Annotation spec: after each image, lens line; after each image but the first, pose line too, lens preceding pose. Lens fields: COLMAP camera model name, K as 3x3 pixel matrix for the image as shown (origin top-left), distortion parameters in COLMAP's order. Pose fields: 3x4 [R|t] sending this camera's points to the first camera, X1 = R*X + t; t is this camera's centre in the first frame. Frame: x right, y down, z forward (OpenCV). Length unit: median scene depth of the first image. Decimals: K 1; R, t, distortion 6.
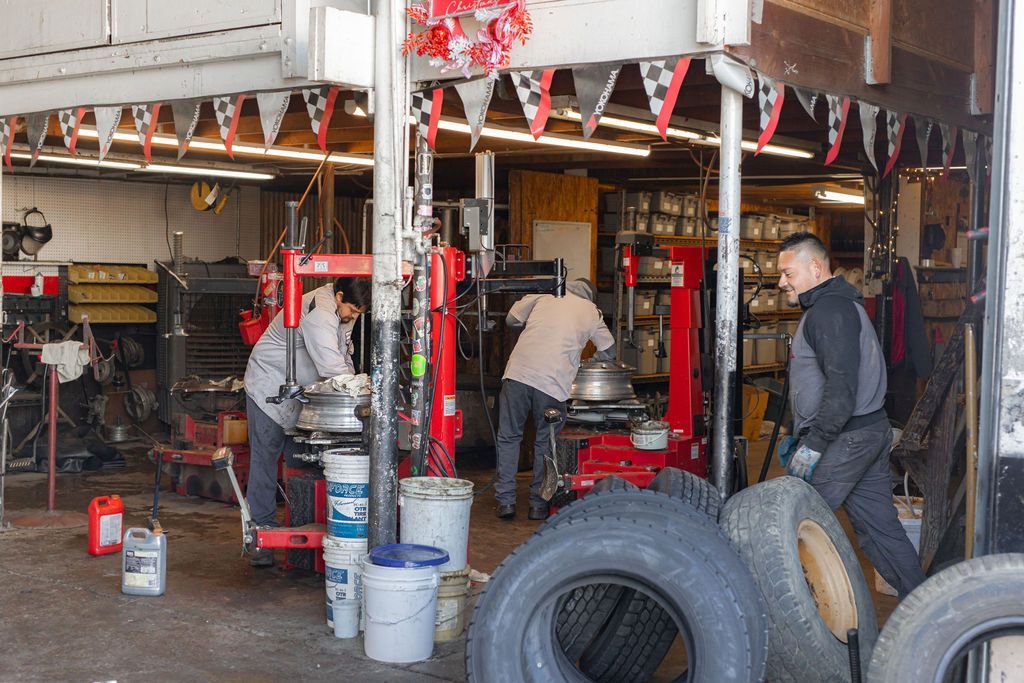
lens RADIAL K [[1434.3, 0, 512.0], [0, 1434.3, 341.5], [0, 0, 1]] dist [-0.029680, 0.030227]
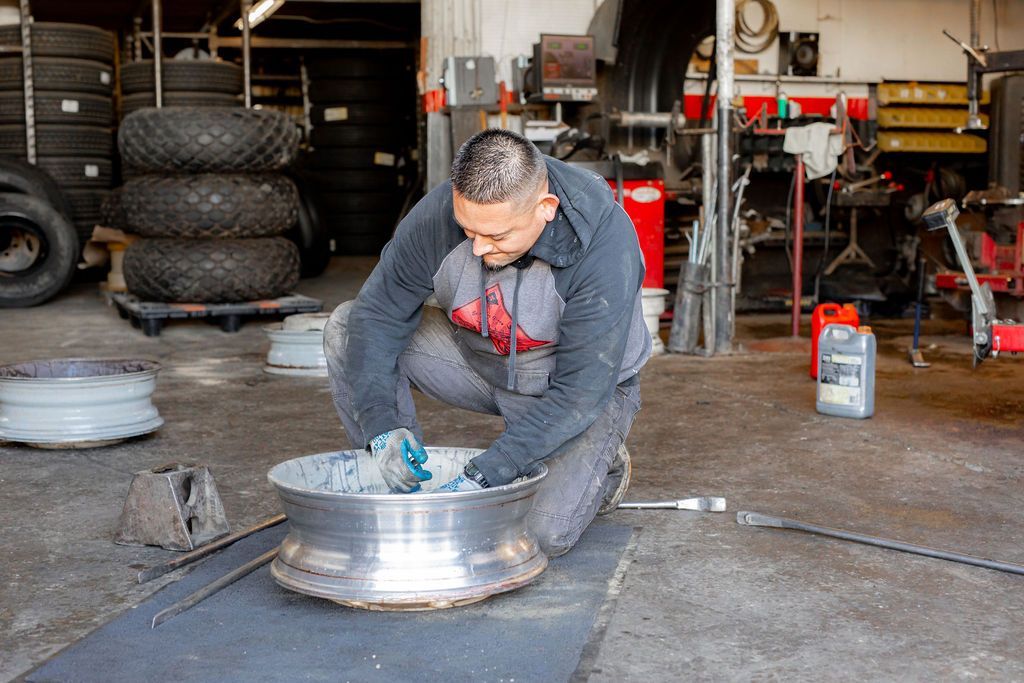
lens RADIAL K [[1434.3, 0, 512.0], [0, 1434.3, 341.5], [0, 0, 1]] dist [-0.029680, 0.030227]
pose [[0.806567, 0.036882, -0.589992, 0.035744], [-0.011934, 0.998864, 0.046127, 0.107670], [0.591023, -0.030164, 0.806091, 0.312672]]
